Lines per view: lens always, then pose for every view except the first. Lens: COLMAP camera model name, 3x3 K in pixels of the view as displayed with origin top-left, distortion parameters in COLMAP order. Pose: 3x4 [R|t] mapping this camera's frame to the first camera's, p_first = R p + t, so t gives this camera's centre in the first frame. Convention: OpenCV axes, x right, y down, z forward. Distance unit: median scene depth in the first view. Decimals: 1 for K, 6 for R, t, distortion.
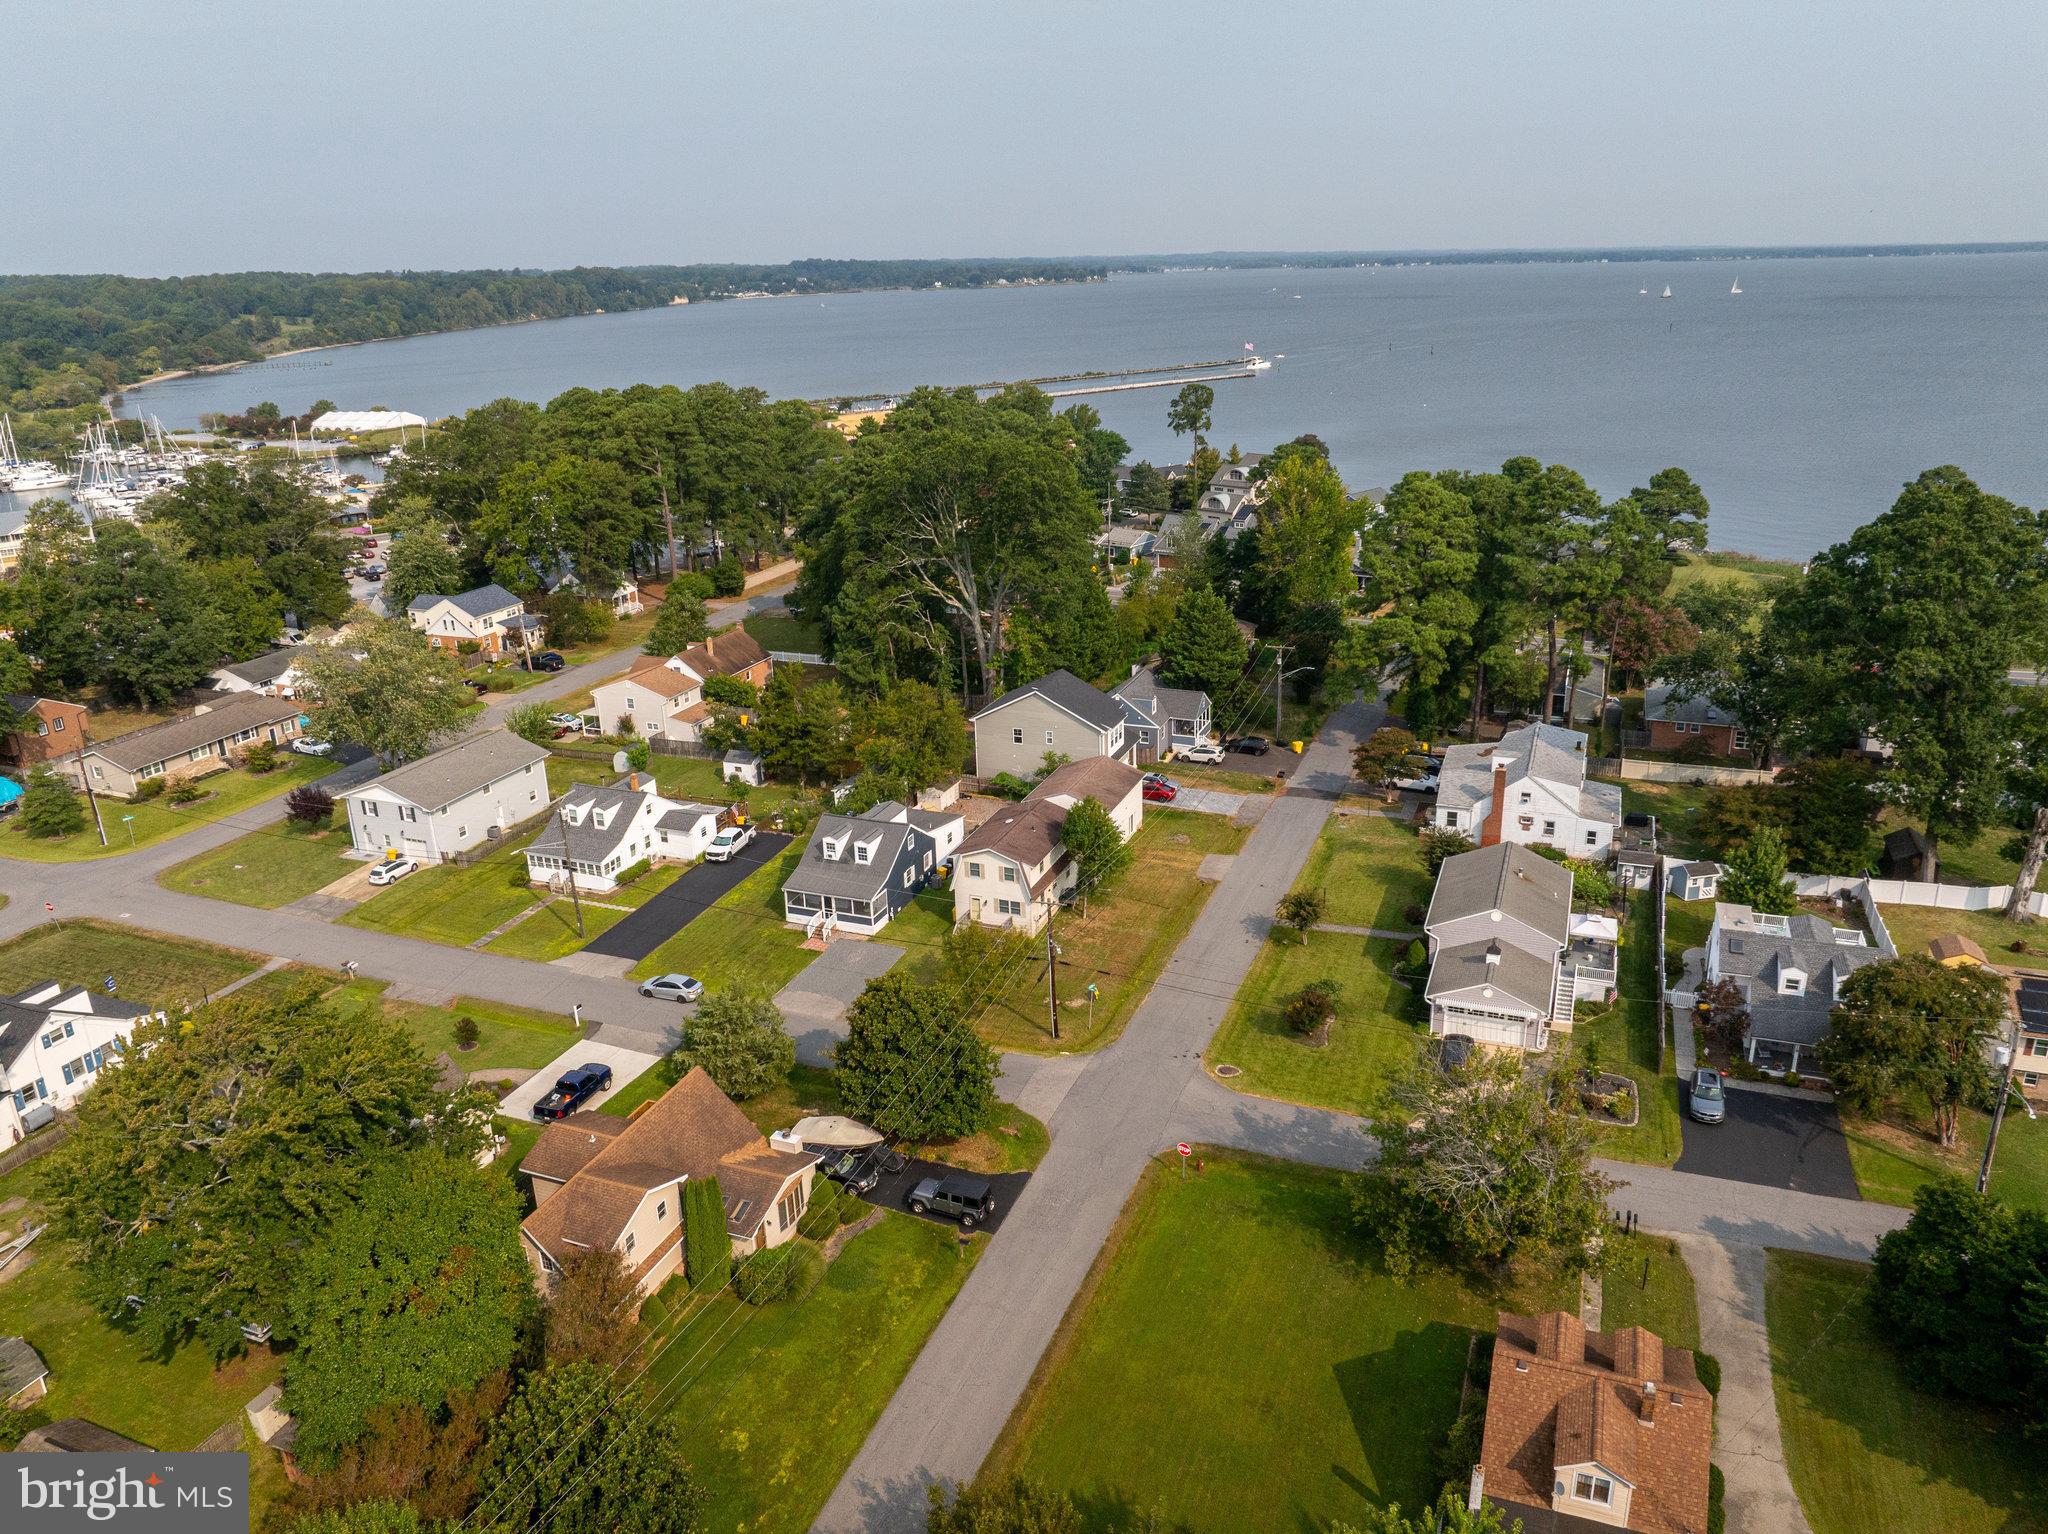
lens RADIAL K [[1440.9, 0, 1030.9], [0, 1440.9, 757.6], [0, 0, 1]] dist [-0.042259, -0.000141]
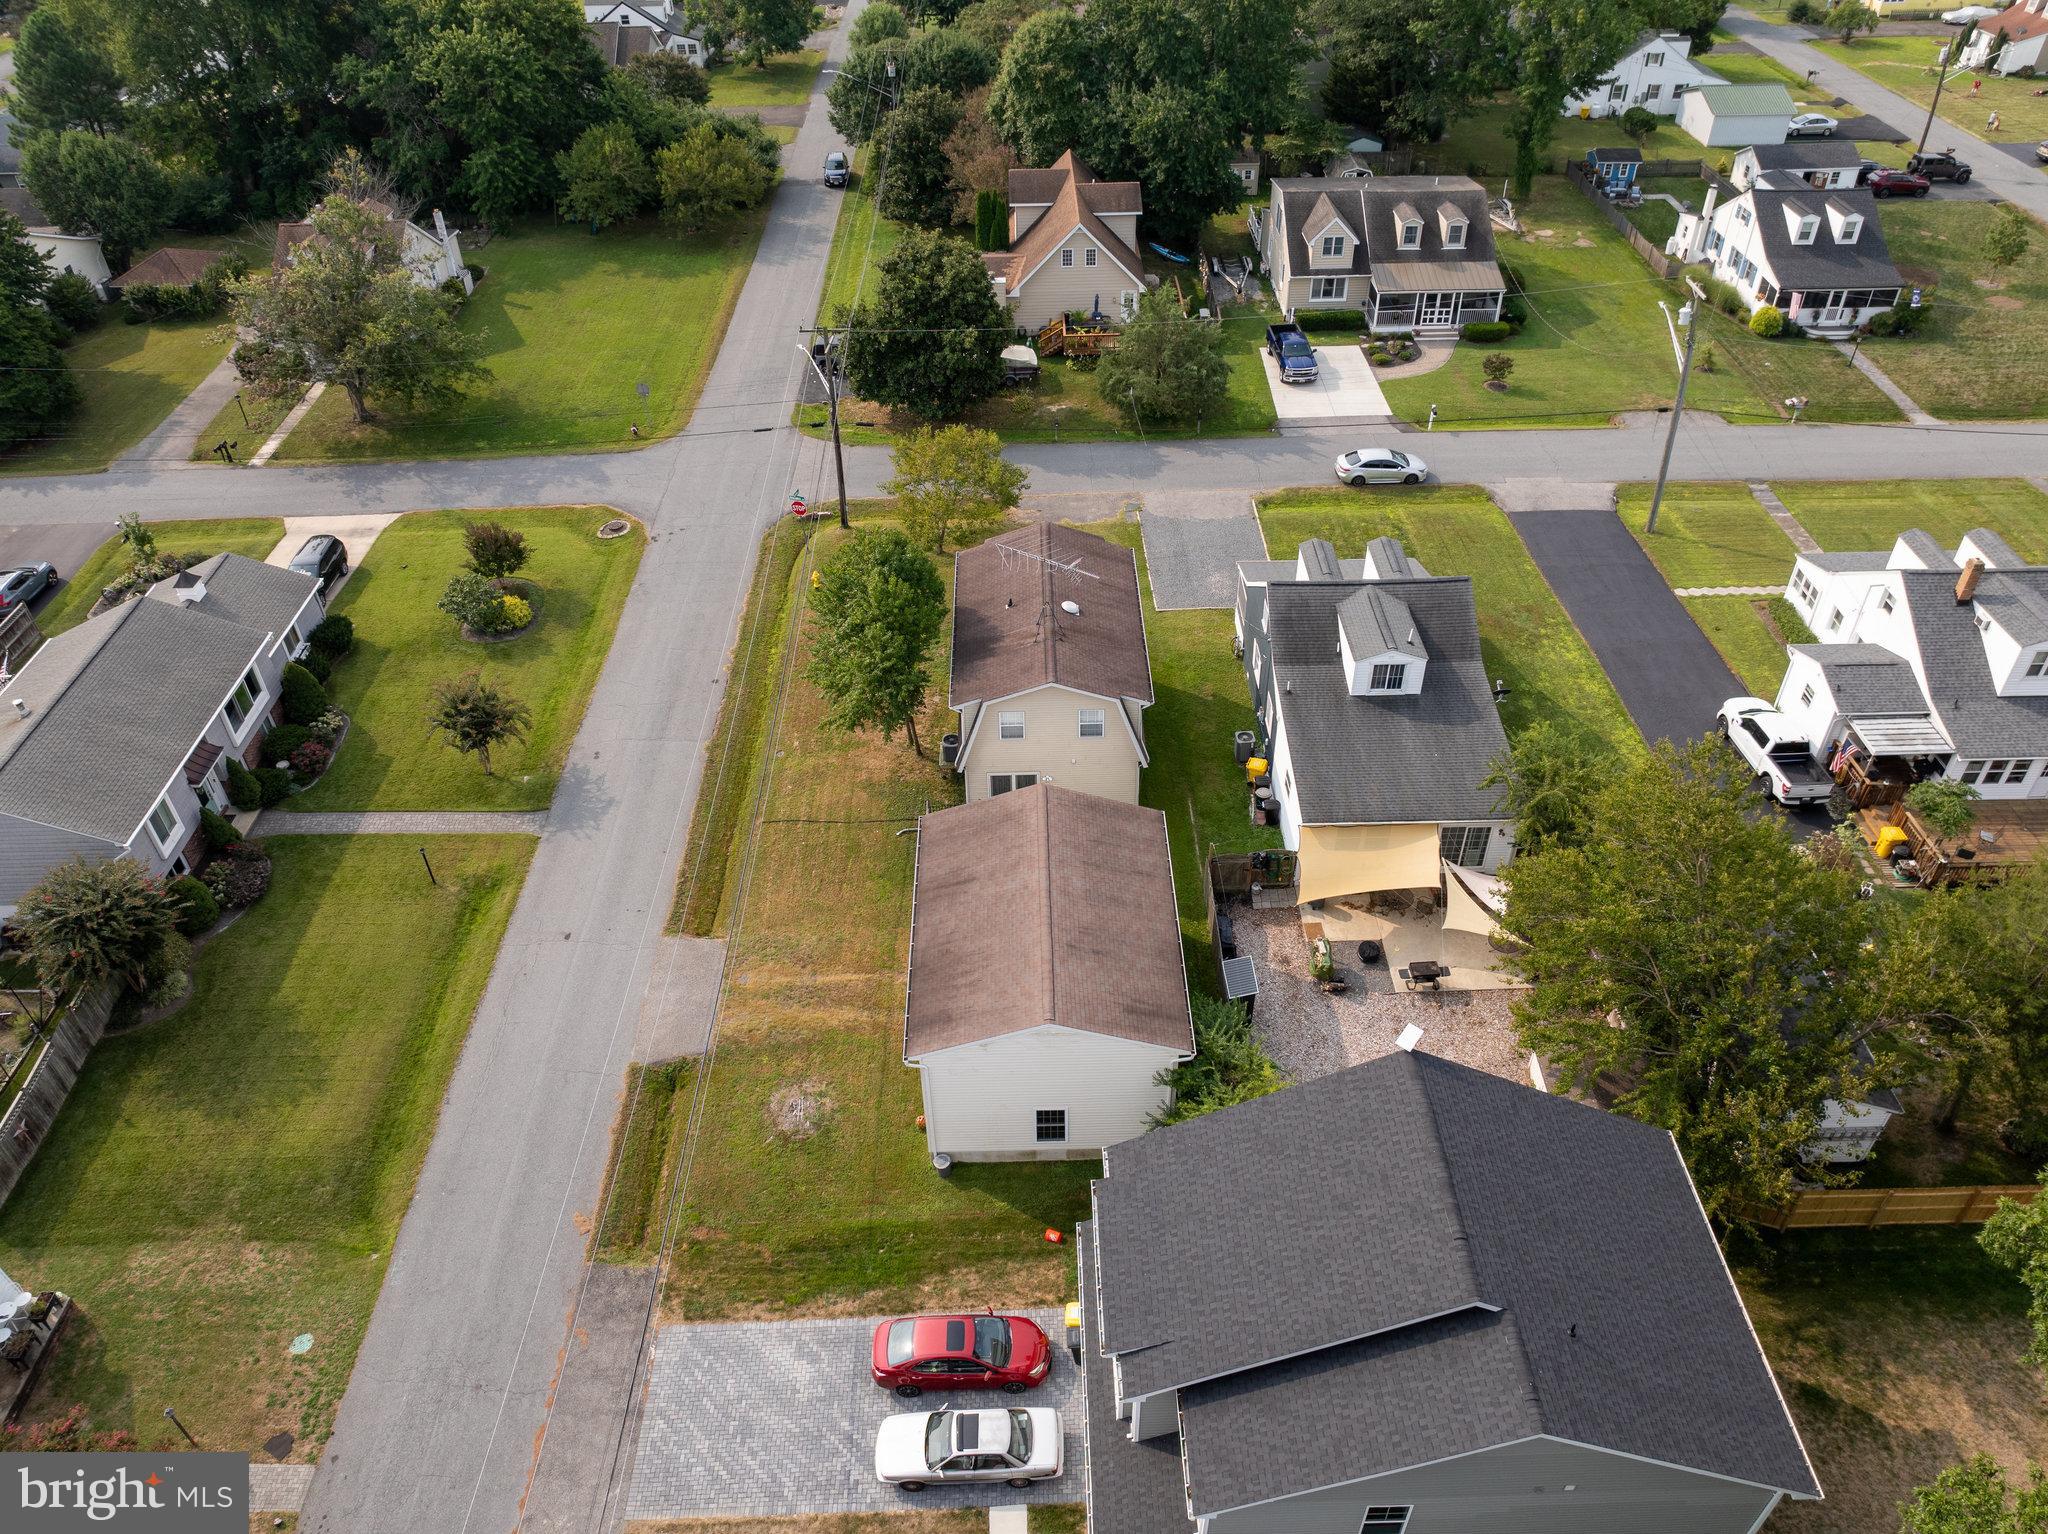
lens RADIAL K [[1435.8, 0, 1033.4], [0, 1435.8, 765.5], [0, 0, 1]] dist [-0.038613, 0.008938]
pose [[-0.922501, 0.273393, -0.272484, 0.124608], [-0.090732, 0.532563, 0.841513, -0.286414], [0.375179, 0.801020, -0.466484, 1.123510]]
